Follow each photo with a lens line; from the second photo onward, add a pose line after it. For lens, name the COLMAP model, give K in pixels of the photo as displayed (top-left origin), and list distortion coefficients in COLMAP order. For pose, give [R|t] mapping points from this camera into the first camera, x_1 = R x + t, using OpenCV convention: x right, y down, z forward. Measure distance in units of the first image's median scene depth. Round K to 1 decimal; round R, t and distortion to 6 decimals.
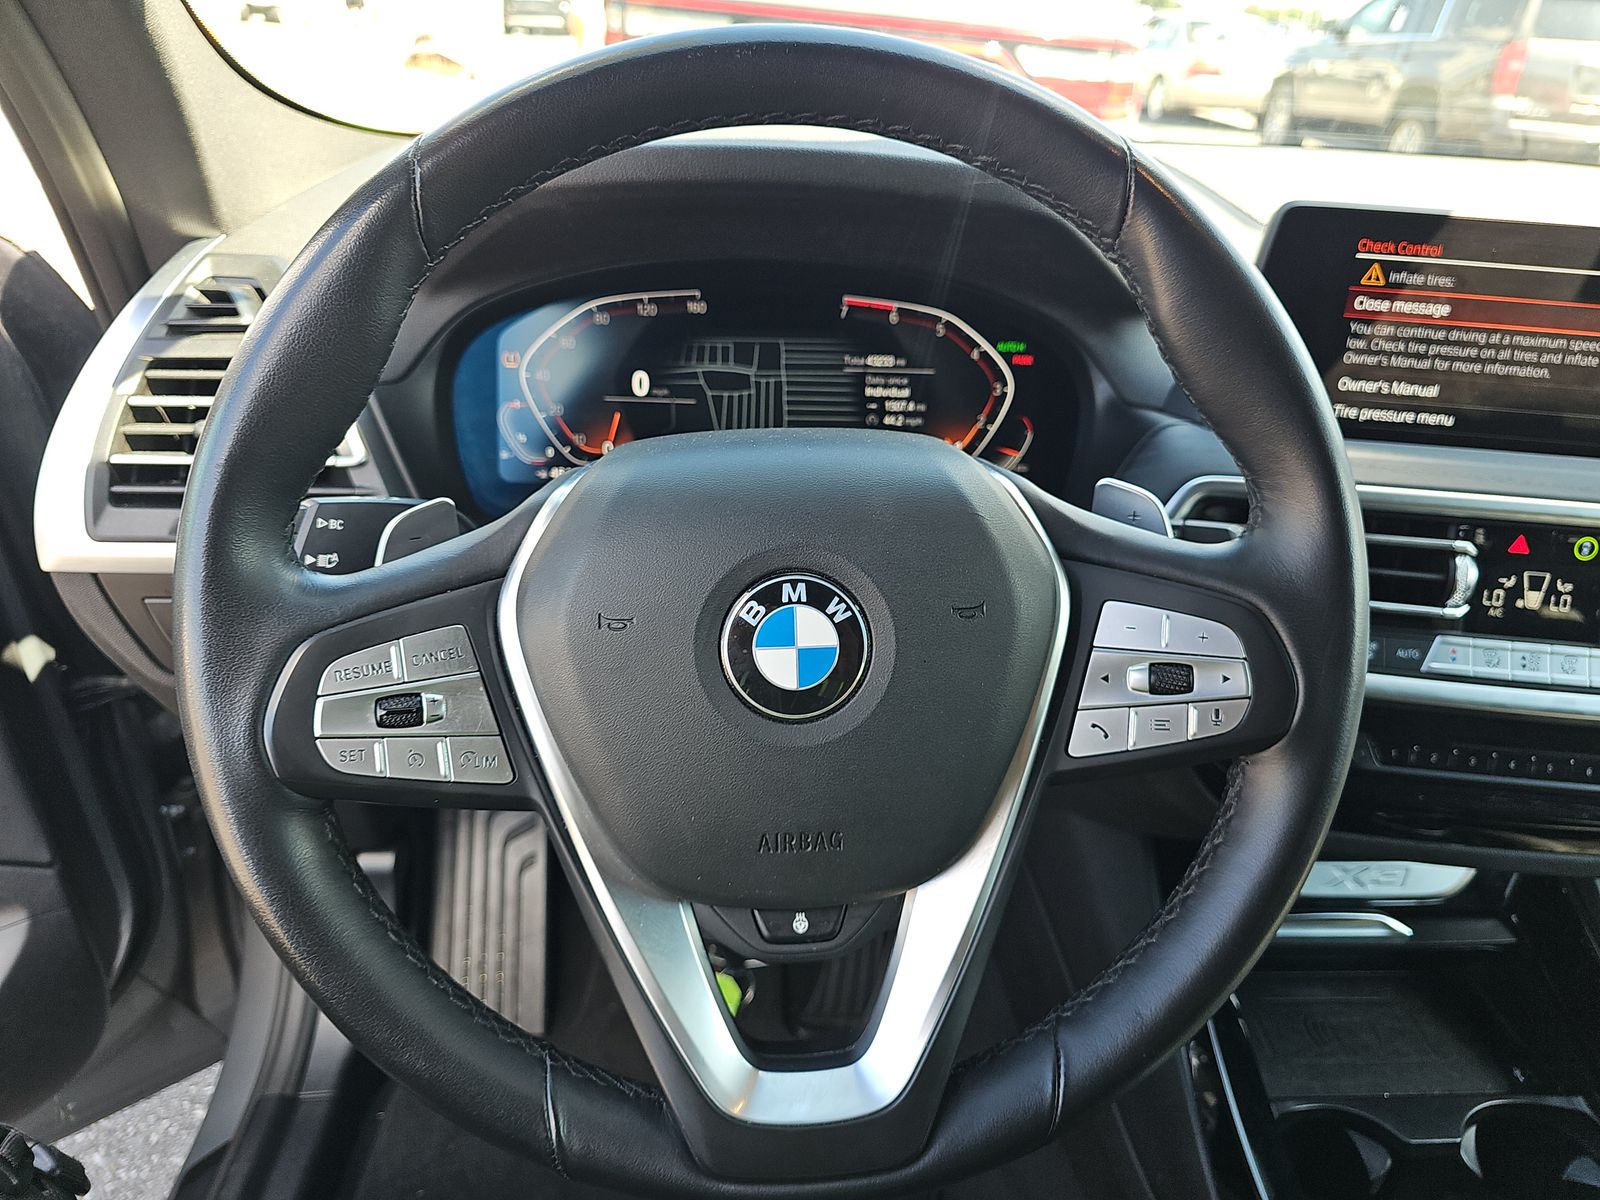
lens RADIAL K [[1066.4, 0, 785.1], [0, 1066.4, 597.5], [0, 0, 1]] dist [0.031177, -0.038064]
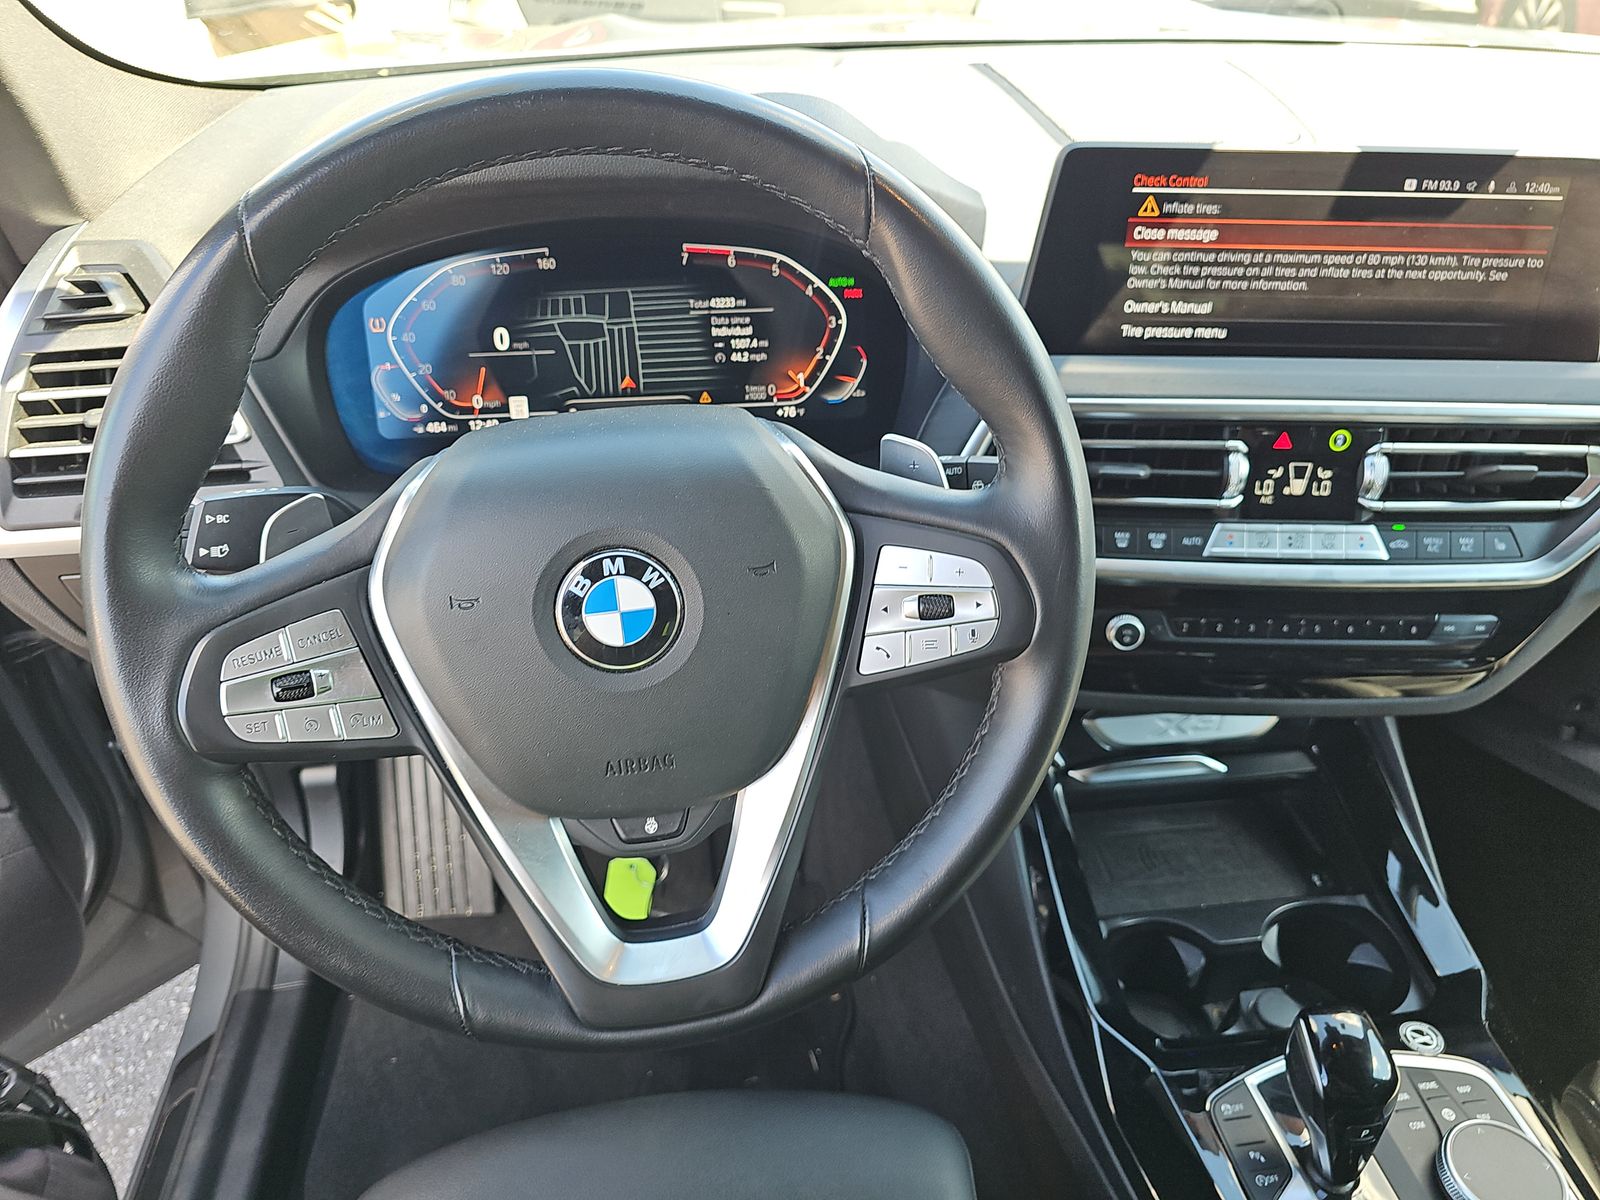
lens RADIAL K [[1066.4, 0, 775.8], [0, 1066.4, 590.2], [0, 0, 1]] dist [0.031177, -0.038064]
pose [[0.996280, -0.076058, 0.040514, 0.085140], [0.070623, 0.990025, 0.121914, -0.067843], [-0.049383, -0.118600, 0.991713, -0.124850]]
